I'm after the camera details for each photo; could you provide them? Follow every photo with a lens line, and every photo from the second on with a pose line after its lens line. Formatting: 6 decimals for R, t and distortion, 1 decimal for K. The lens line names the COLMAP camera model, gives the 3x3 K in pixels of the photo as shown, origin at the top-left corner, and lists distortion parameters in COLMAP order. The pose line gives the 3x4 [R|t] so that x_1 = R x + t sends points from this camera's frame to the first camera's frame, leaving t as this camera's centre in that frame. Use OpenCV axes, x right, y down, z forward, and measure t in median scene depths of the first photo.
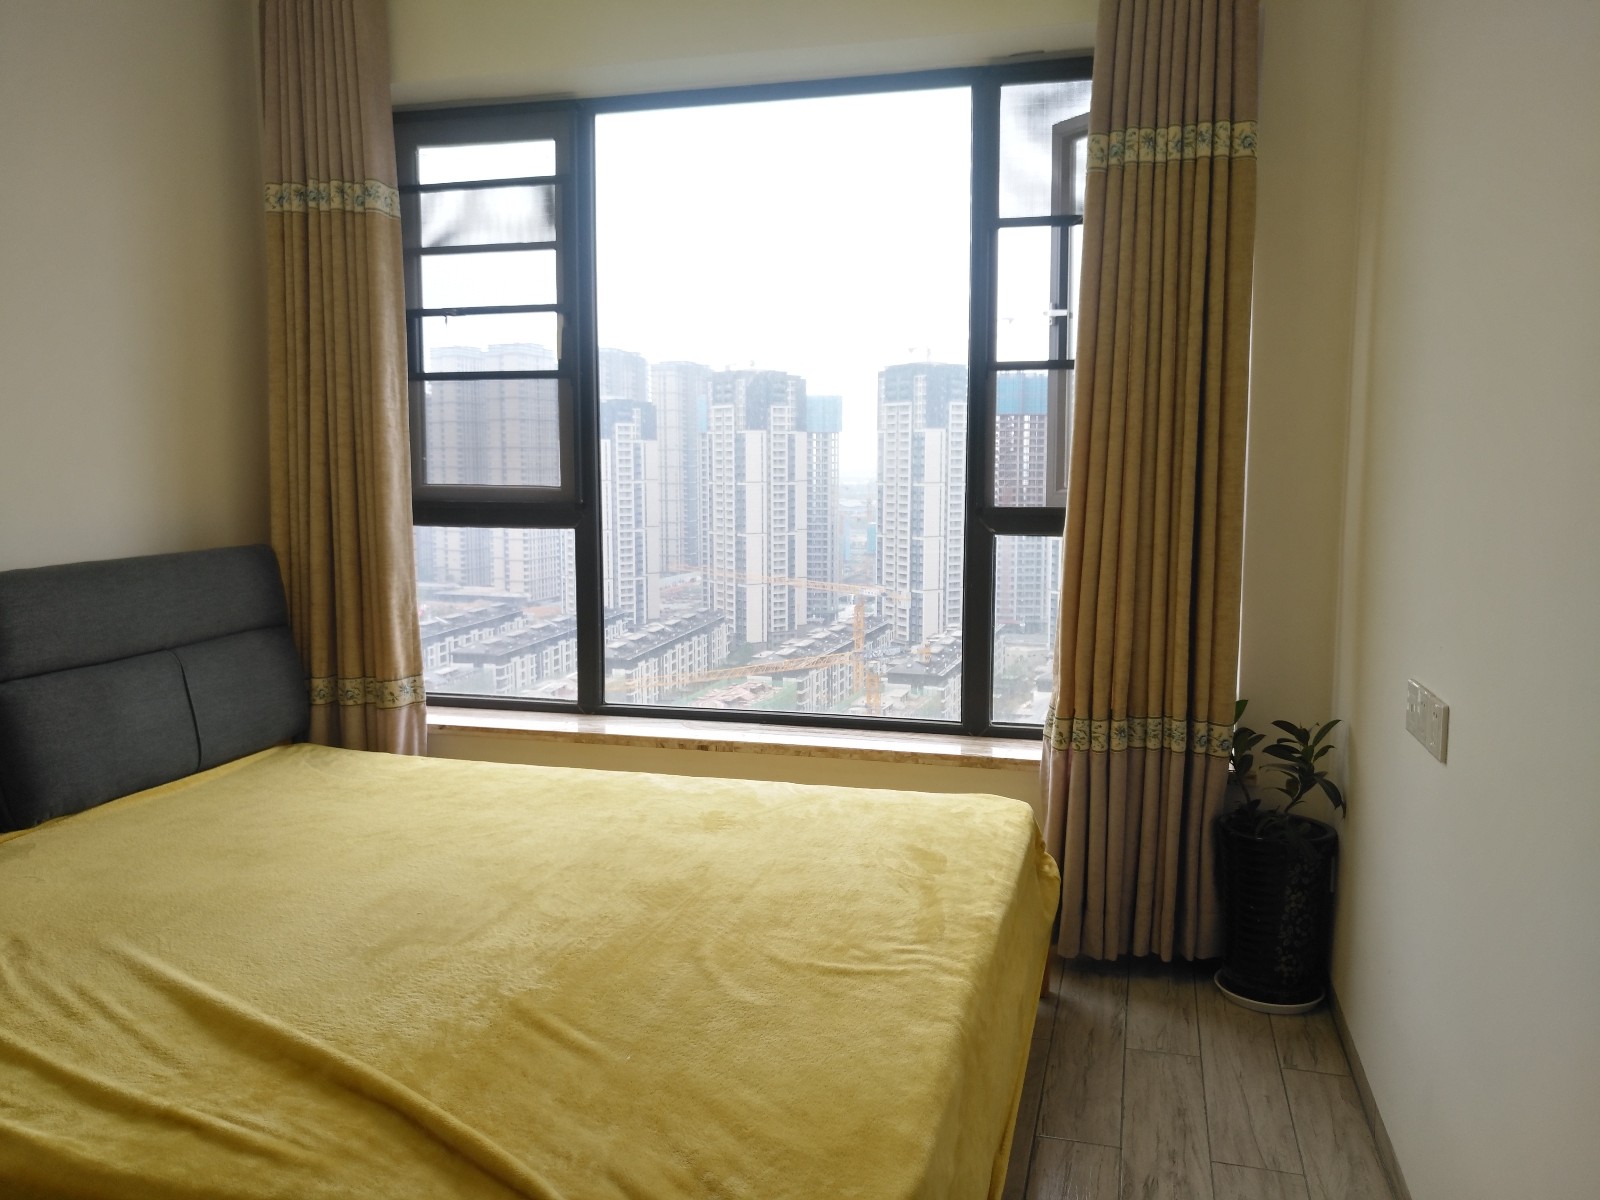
lens RADIAL K [[1269.5, 0, 802.7], [0, 1269.5, 601.3], [0, 0, 1]] dist [-0.002890, 0.001841]
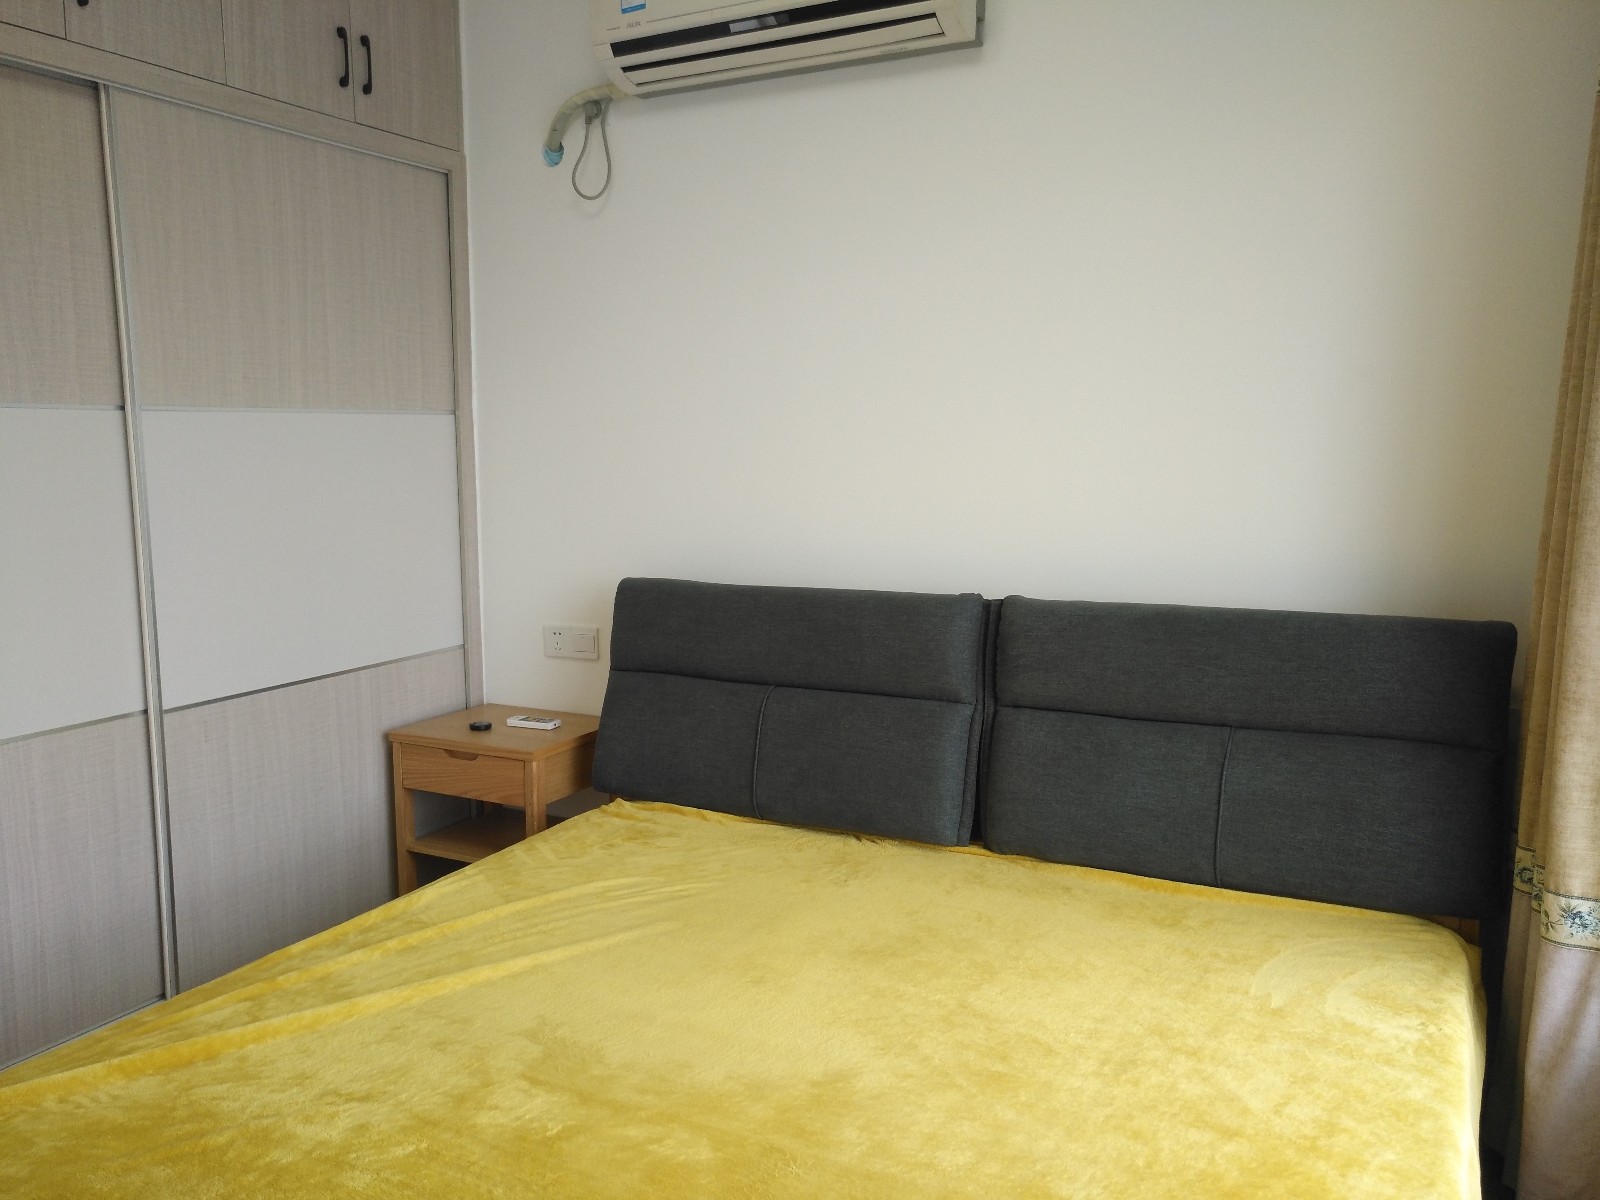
lens RADIAL K [[1269.5, 0, 798.6], [0, 1269.5, 603.2], [0, 0, 1]] dist [-0.002890, 0.001841]
pose [[-0.185344, 0.131913, -0.973780, 0.317713], [-0.119607, 0.980553, 0.155596, -0.129288], [0.975368, 0.145309, -0.165962, 0.841858]]
